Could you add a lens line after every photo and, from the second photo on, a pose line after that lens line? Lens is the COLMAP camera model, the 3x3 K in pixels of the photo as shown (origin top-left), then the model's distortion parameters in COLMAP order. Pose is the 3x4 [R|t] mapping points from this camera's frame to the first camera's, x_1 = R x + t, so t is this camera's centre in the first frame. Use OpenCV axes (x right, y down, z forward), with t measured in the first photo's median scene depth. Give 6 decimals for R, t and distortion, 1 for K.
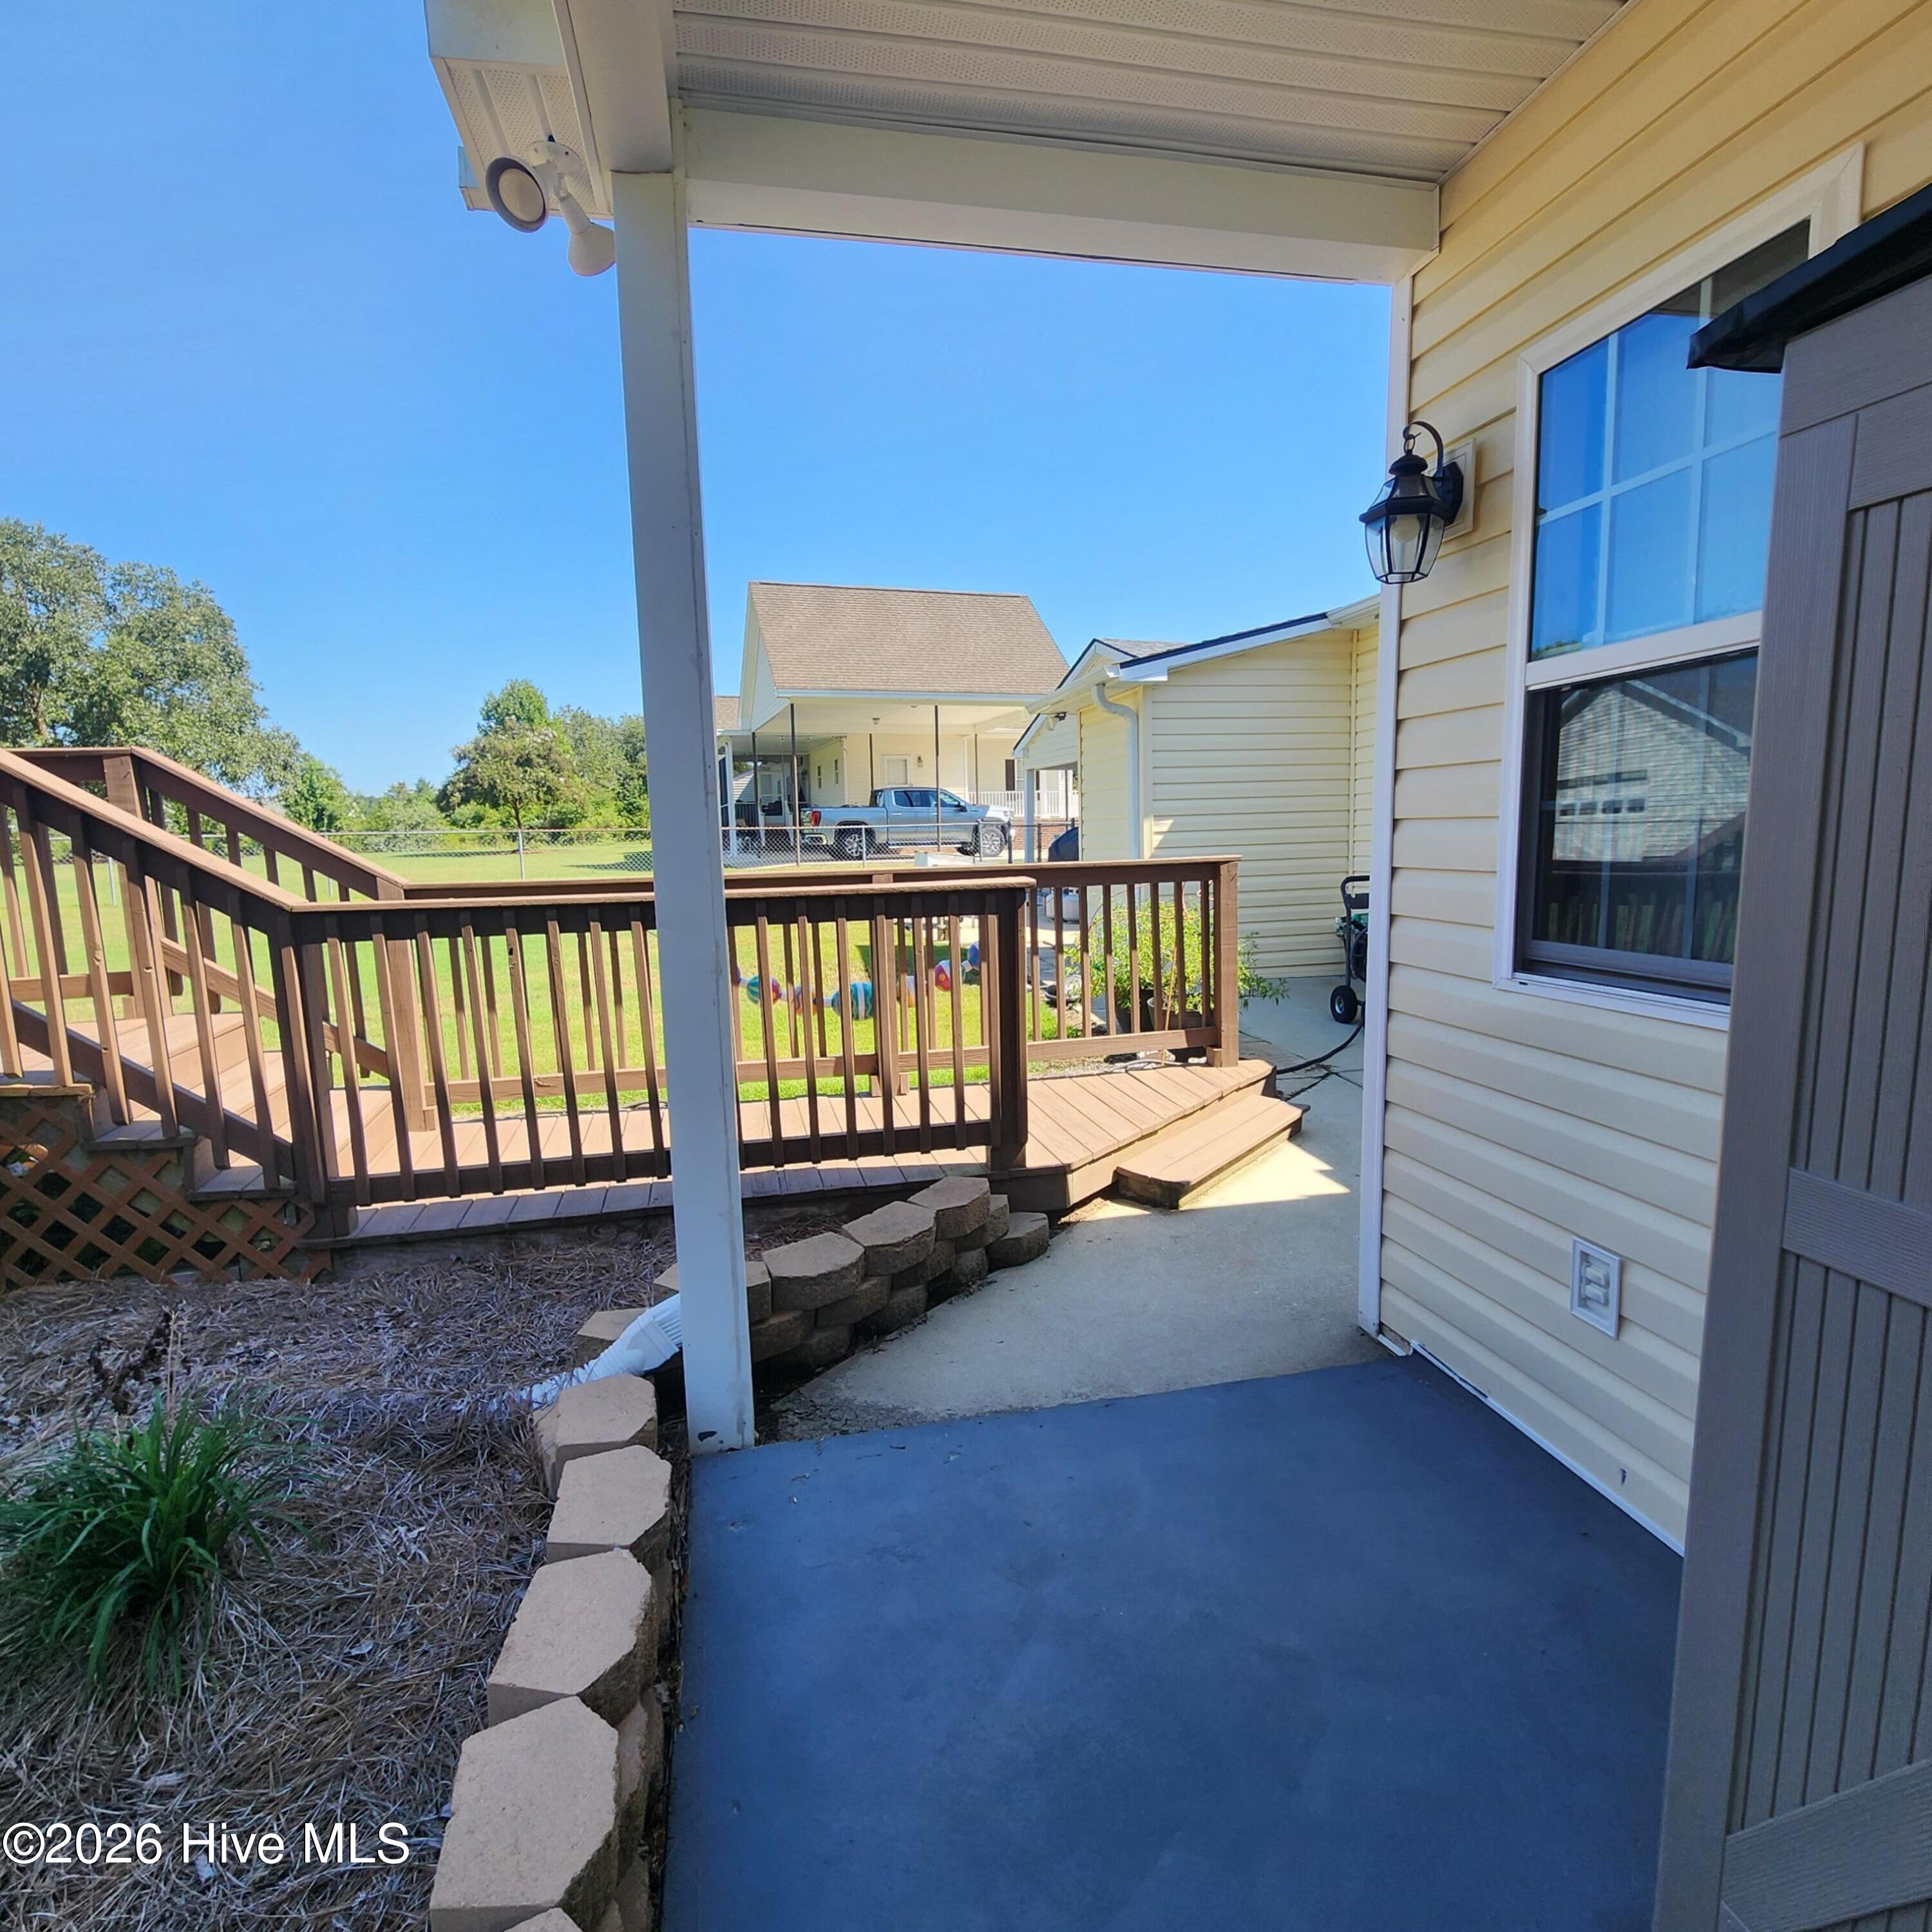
lens RADIAL K [[1041.9, 0, 959.9], [0, 1041.9, 956.5], [0, 0, 1]] dist [-0.001384, -0.001012]
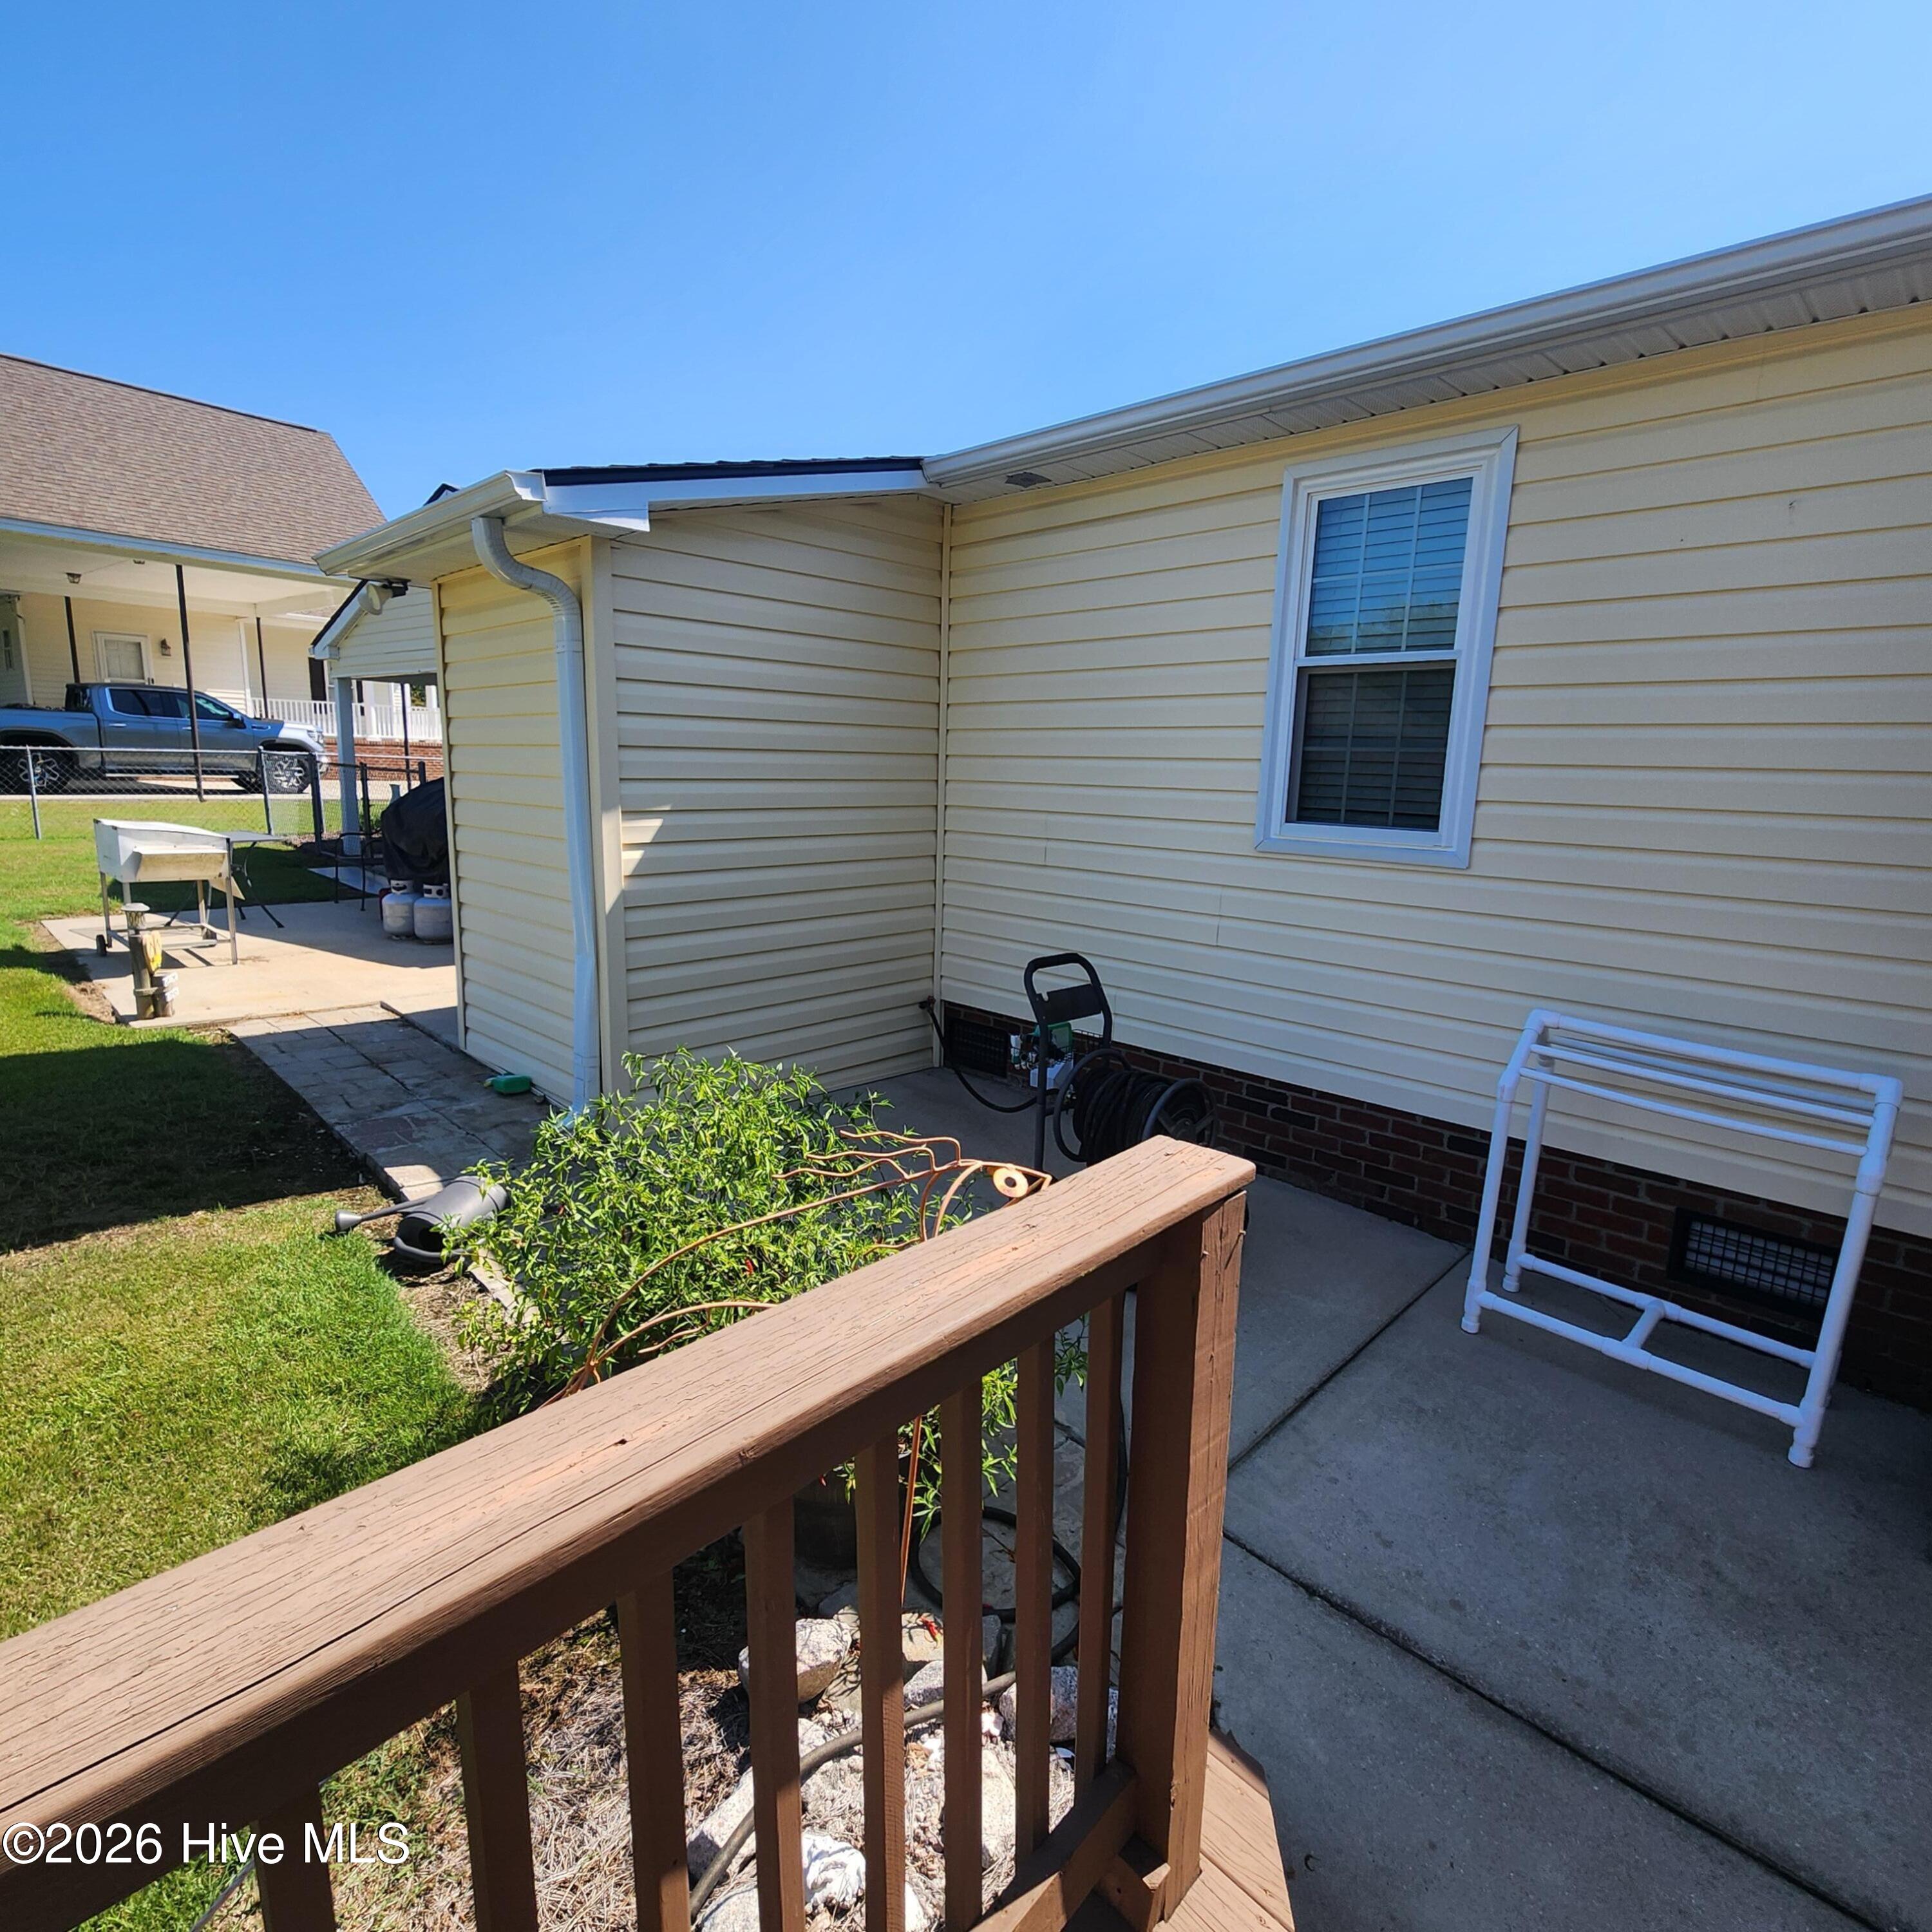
lens RADIAL K [[1041.9, 0, 959.9], [0, 1041.9, 956.5], [0, 0, 1]] dist [-0.001384, -0.001012]
pose [[0.831961, -0.049326, 0.552638, 0.036350], [0.012797, 0.997481, 0.069766, -0.083901], [-0.554687, -0.050970, 0.830497, 0.424352]]
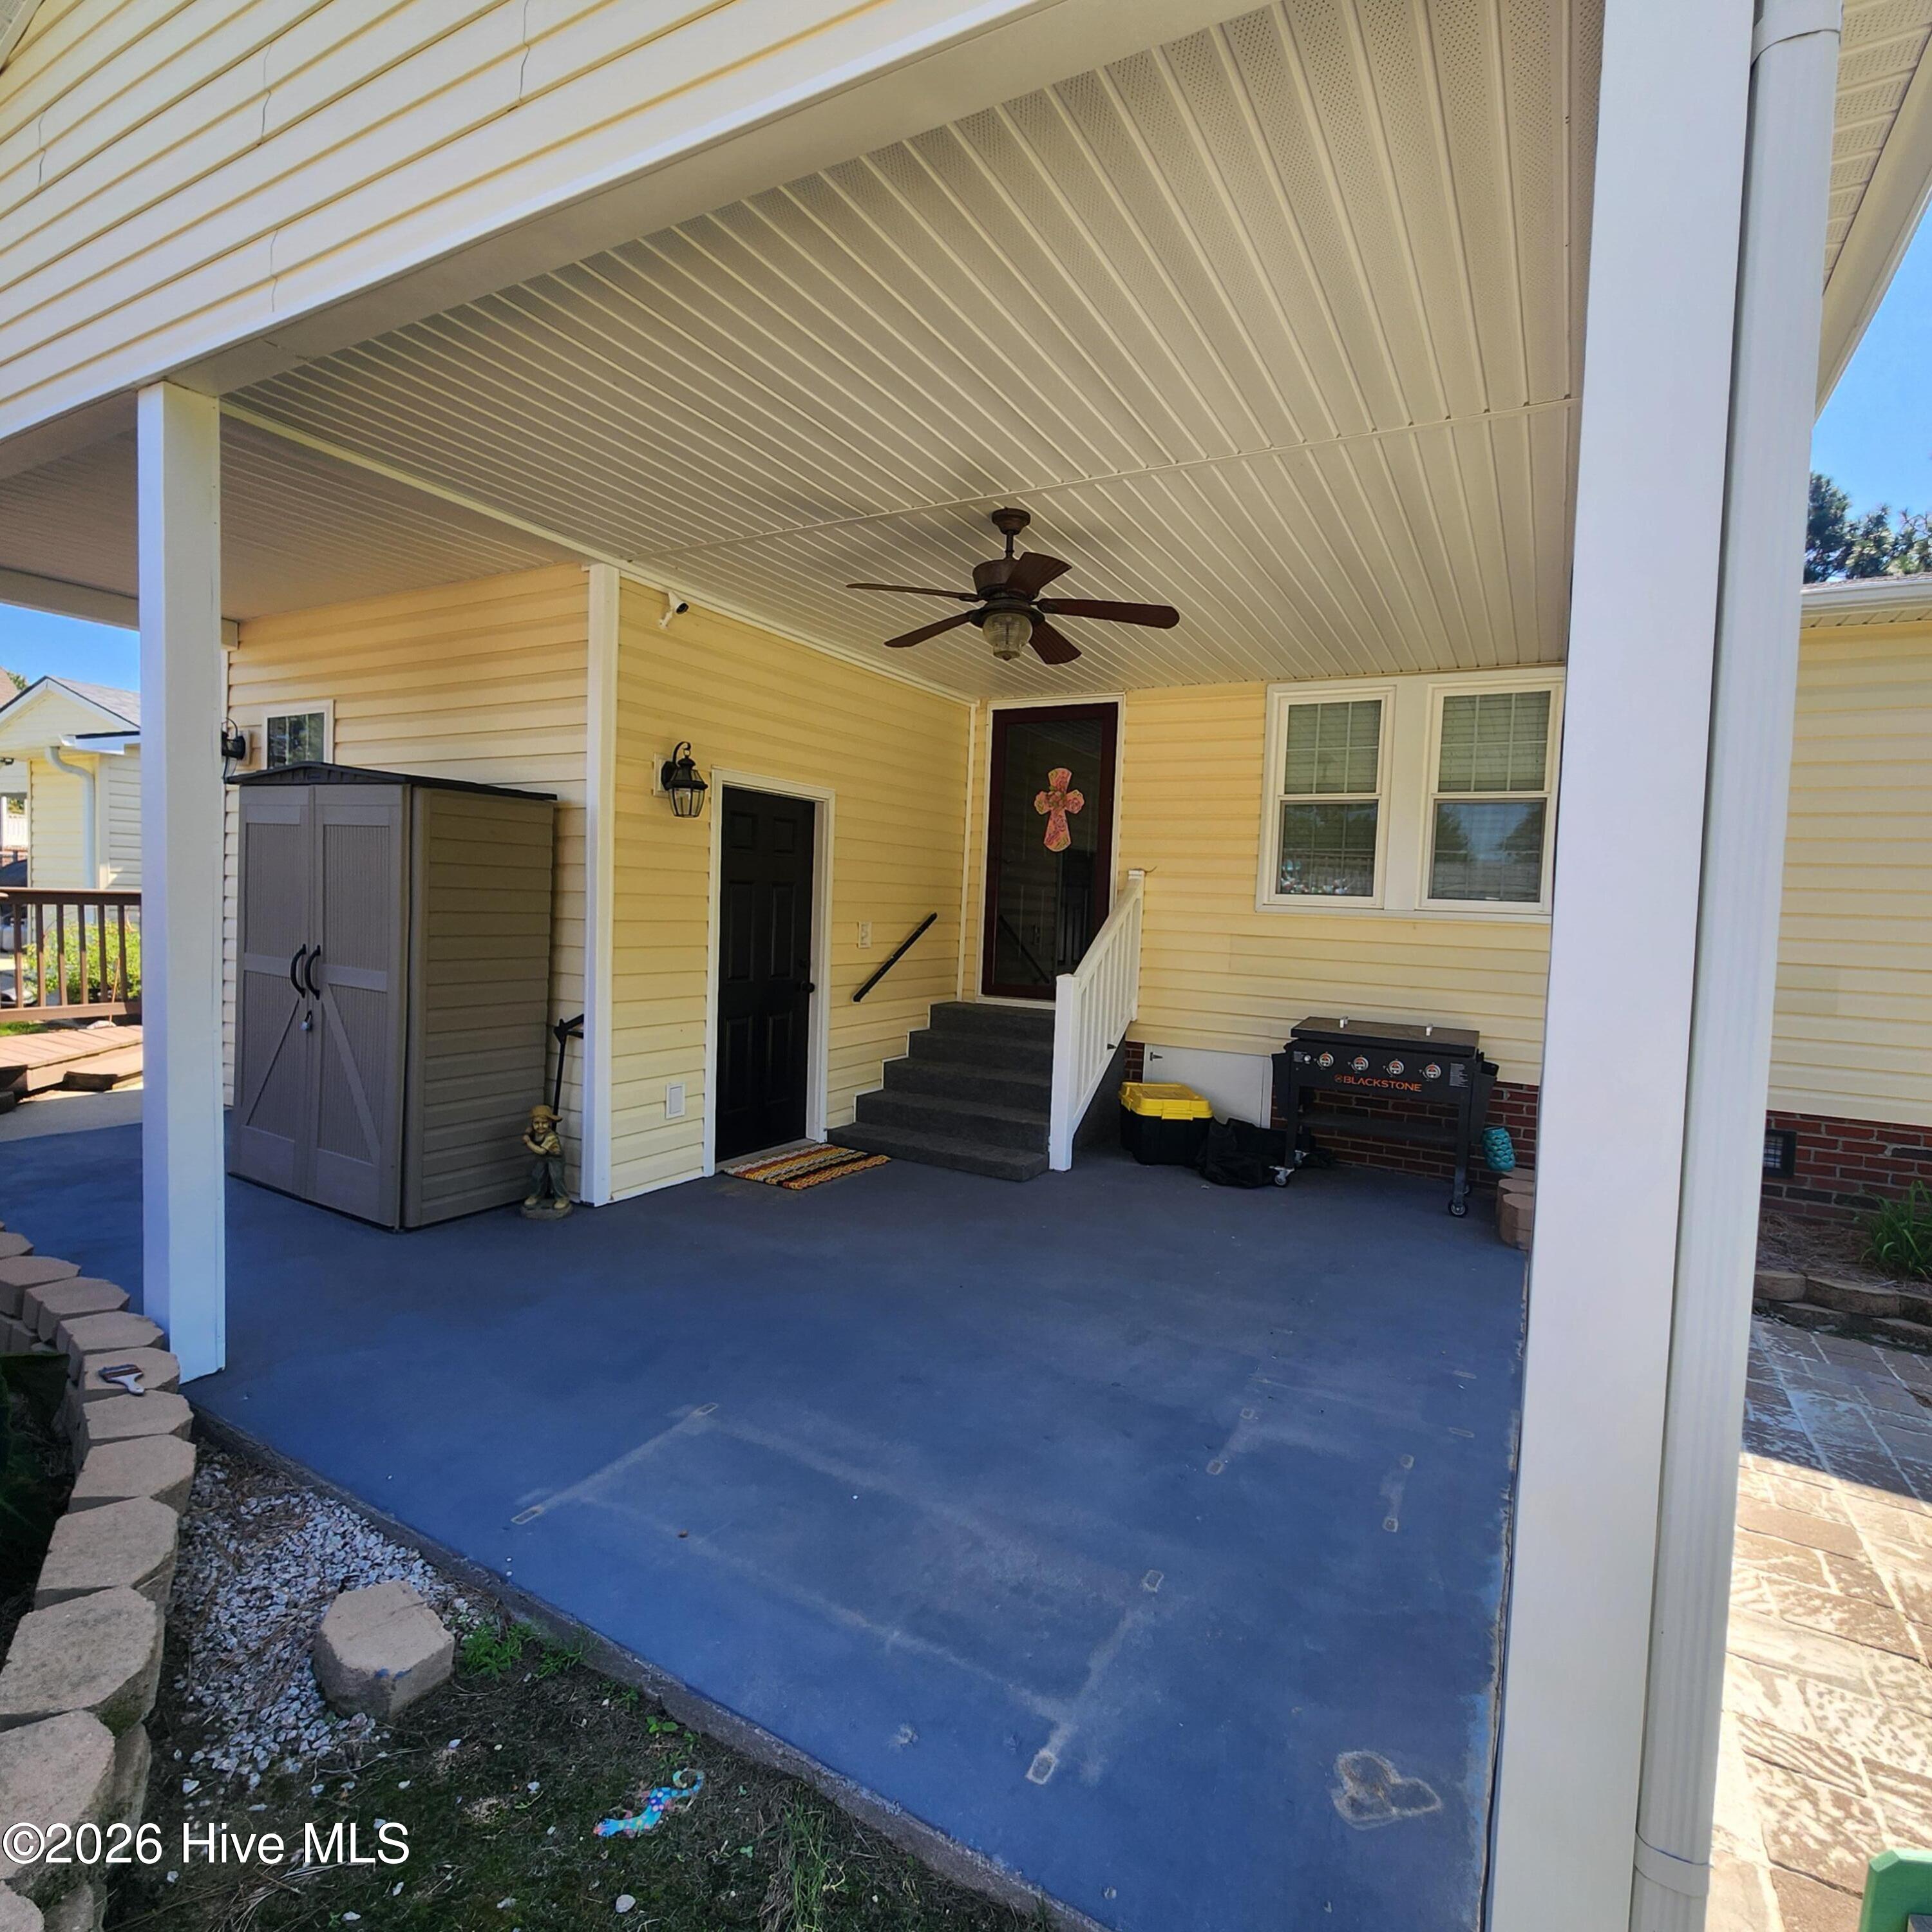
lens RADIAL K [[1077.8, 0, 966.0], [0, 1077.8, 966.0], [0, 0, 1]] dist [-0.017311, -0.000659]
pose [[0.659198, 0.015931, 0.751801, -0.084035], [0.017443, 0.999183, -0.036468, 0.056114], [-0.751767, 0.037153, 0.658381, -0.551817]]
